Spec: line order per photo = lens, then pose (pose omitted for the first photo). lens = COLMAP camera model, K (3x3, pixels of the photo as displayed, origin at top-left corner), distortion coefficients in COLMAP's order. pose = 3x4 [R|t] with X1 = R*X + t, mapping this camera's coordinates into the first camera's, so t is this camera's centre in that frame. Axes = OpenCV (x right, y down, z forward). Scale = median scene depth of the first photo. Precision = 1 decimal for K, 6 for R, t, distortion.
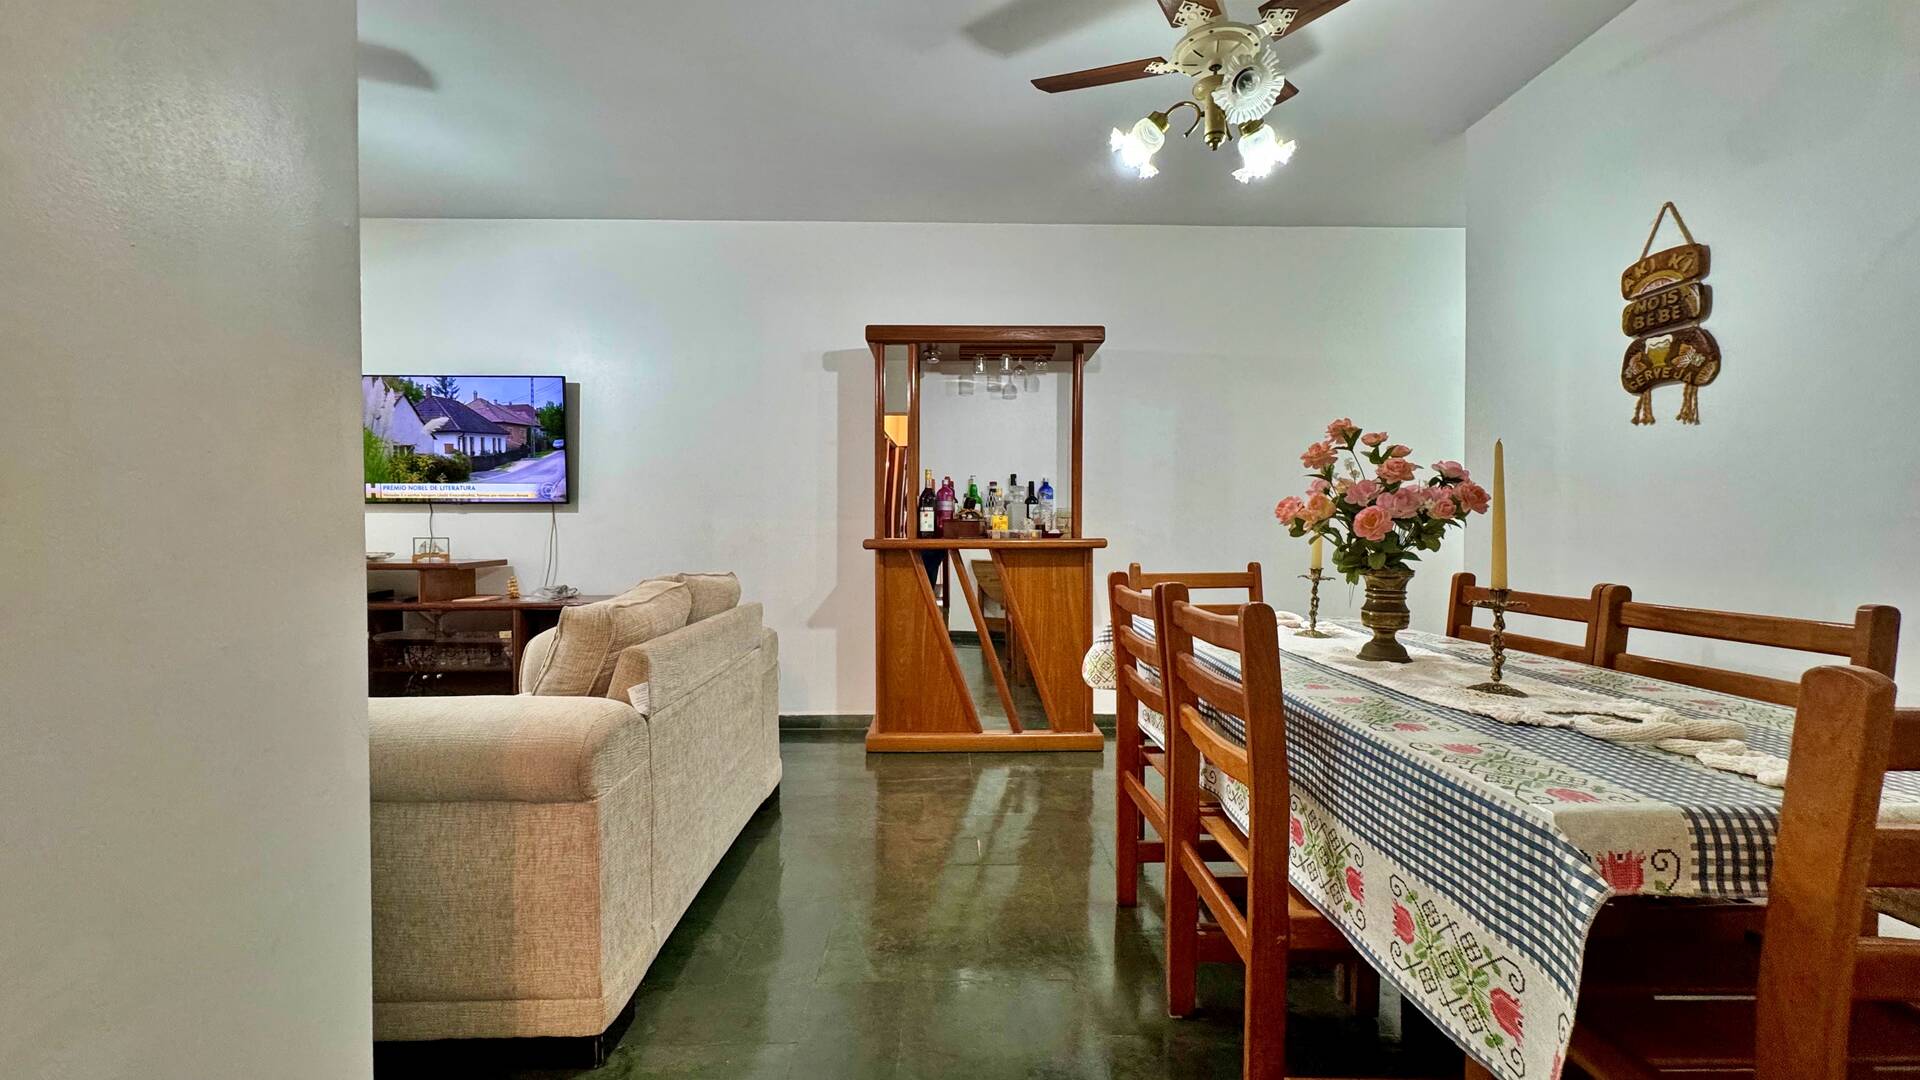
lens RADIAL K [[760.9, 0, 960.0], [0, 760.9, 540.0], [0, 0, 1]] dist [-0.006771, 0.000187]
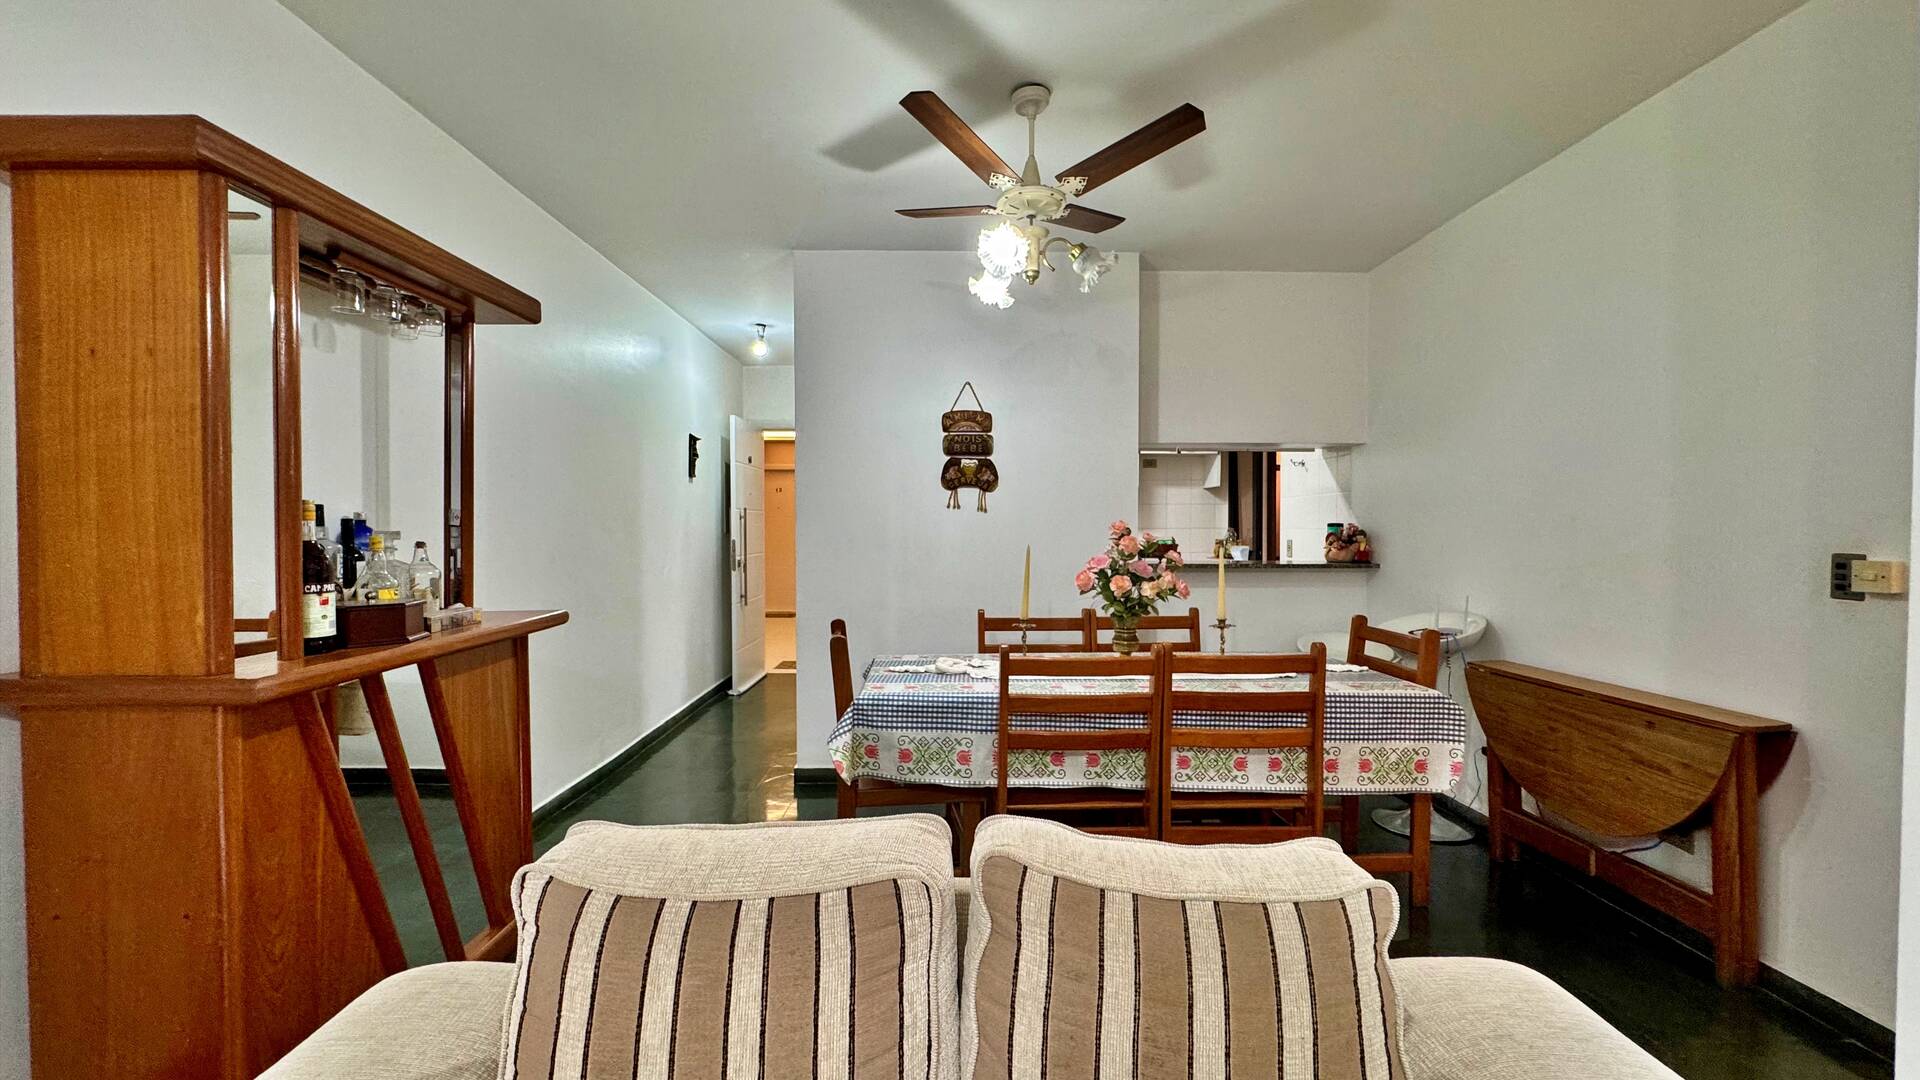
lens RADIAL K [[760.9, 0, 960.0], [0, 760.9, 540.0], [0, 0, 1]] dist [-0.006771, 0.000187]
pose [[0.001636, -0.020707, 0.999784, -0.836876], [0.012049, 0.999713, 0.020686, -0.125619], [-0.999926, 0.012013, 0.001885, 1.050619]]
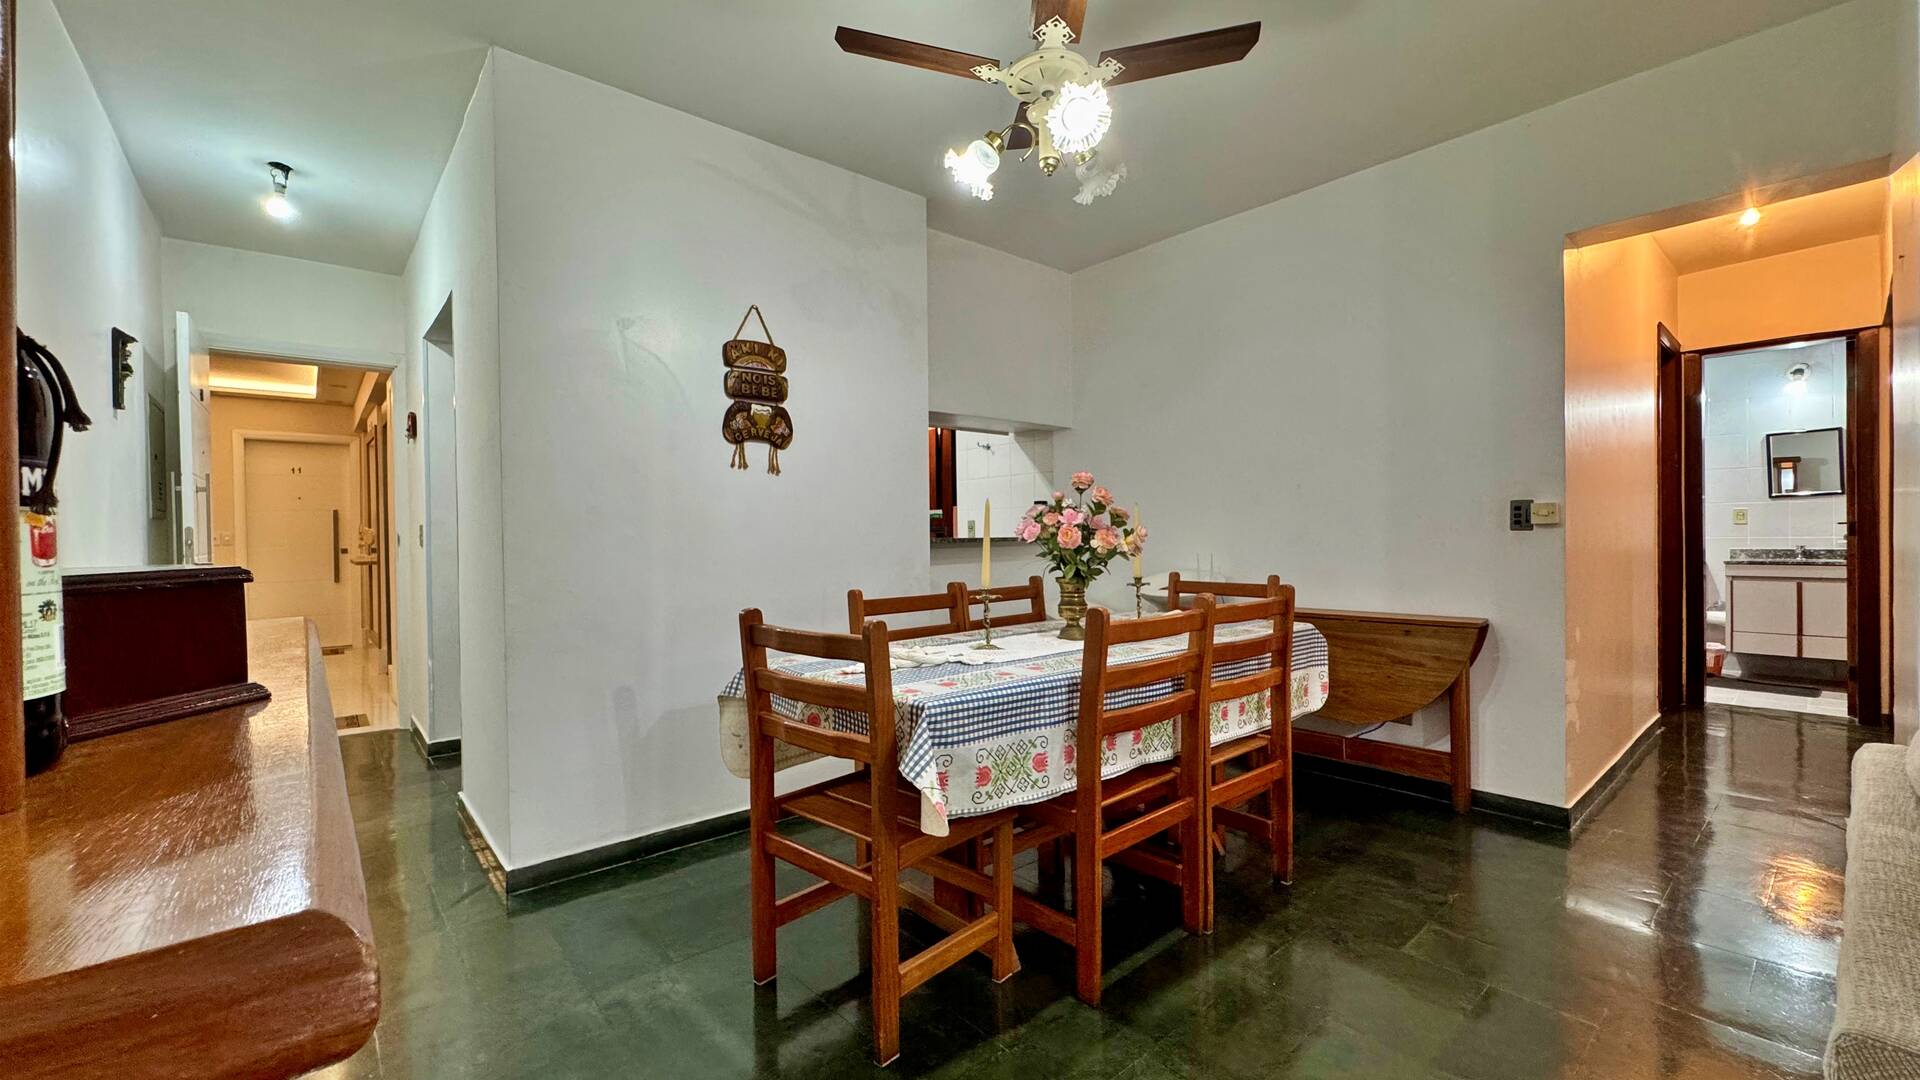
lens RADIAL K [[760.9, 0, 960.0], [0, 760.9, 540.0], [0, 0, 1]] dist [-0.006771, 0.000187]
pose [[-0.637597, -0.003834, 0.770360, -0.343755], [0.020084, 0.999565, 0.021598, -0.055542], [-0.770108, 0.029243, -0.637243, 1.638168]]
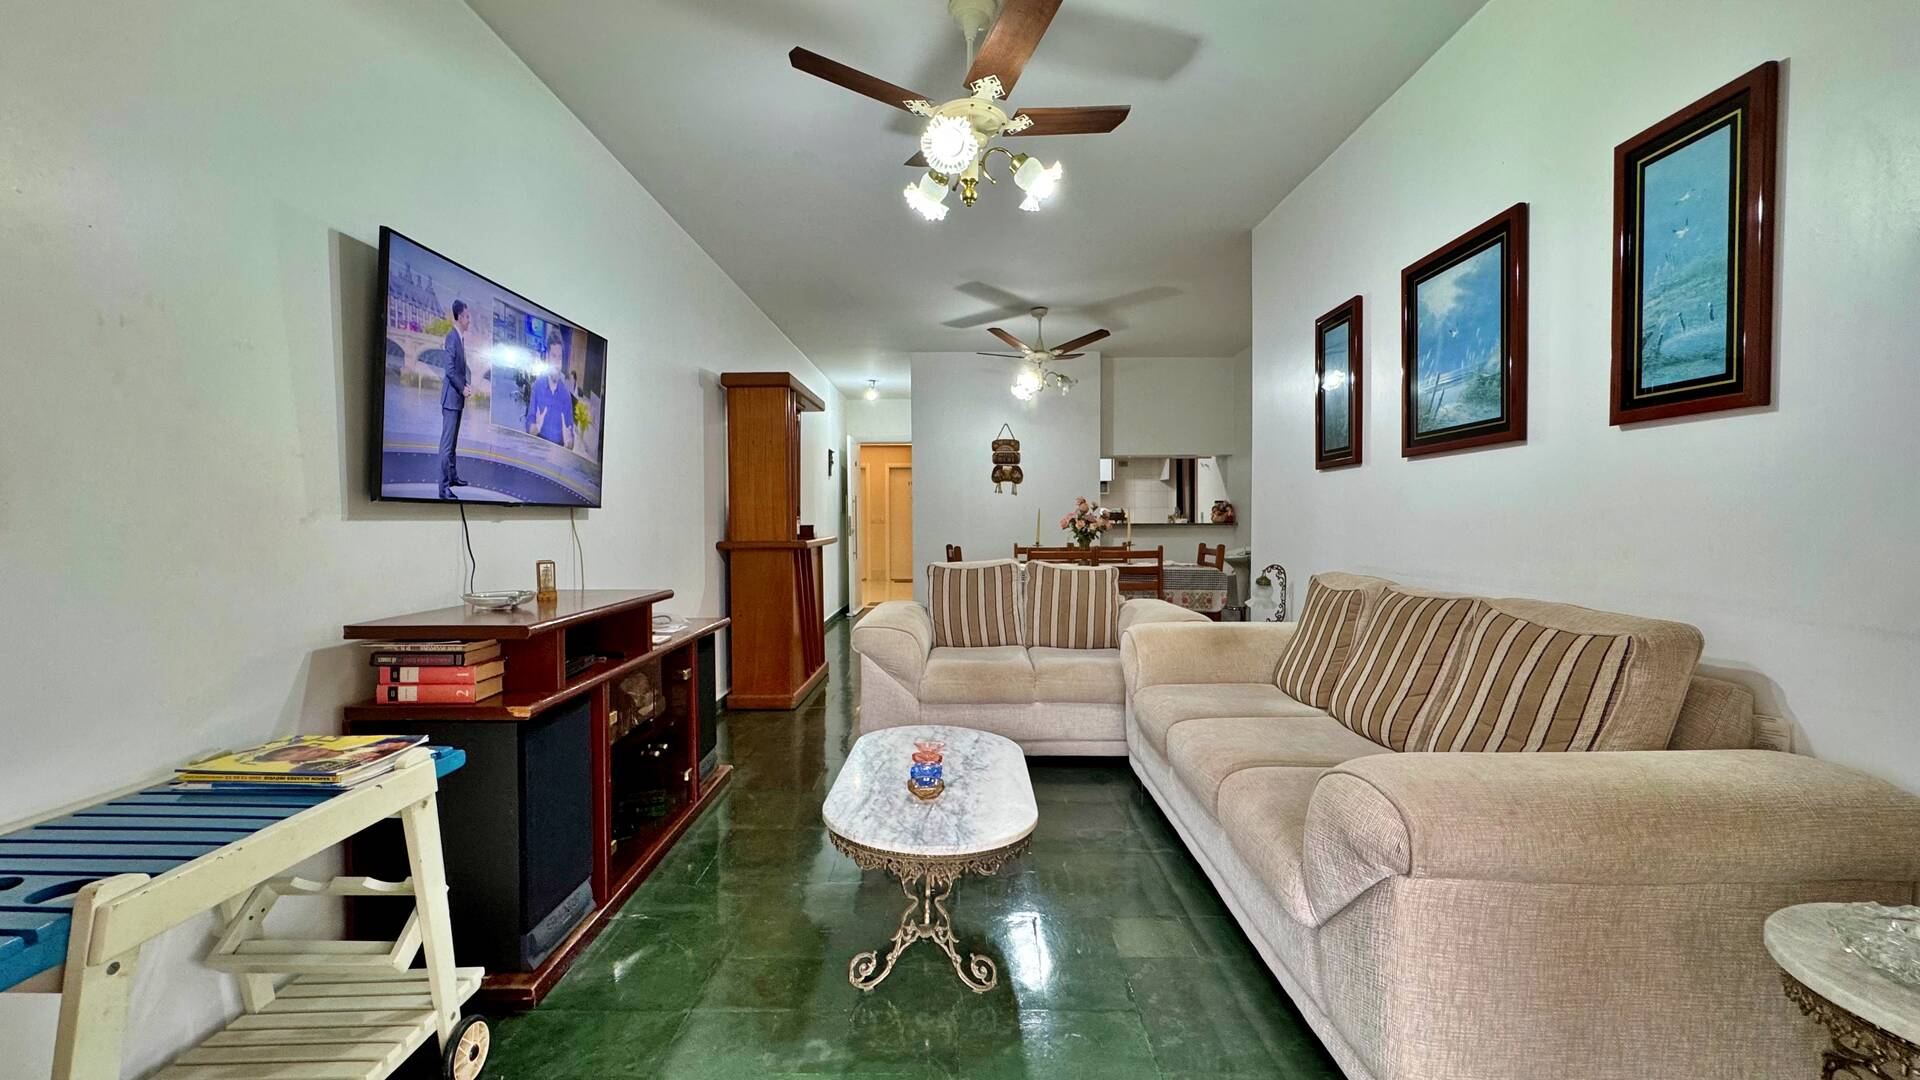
lens RADIAL K [[760.9, 0, 960.0], [0, 760.9, 540.0], [0, 0, 1]] dist [-0.006771, 0.000187]
pose [[0.019490, -0.029499, 0.999375, -2.338018], [0.017924, 0.999414, 0.029150, -0.058044], [-0.999649, 0.017344, 0.020007, 1.173005]]
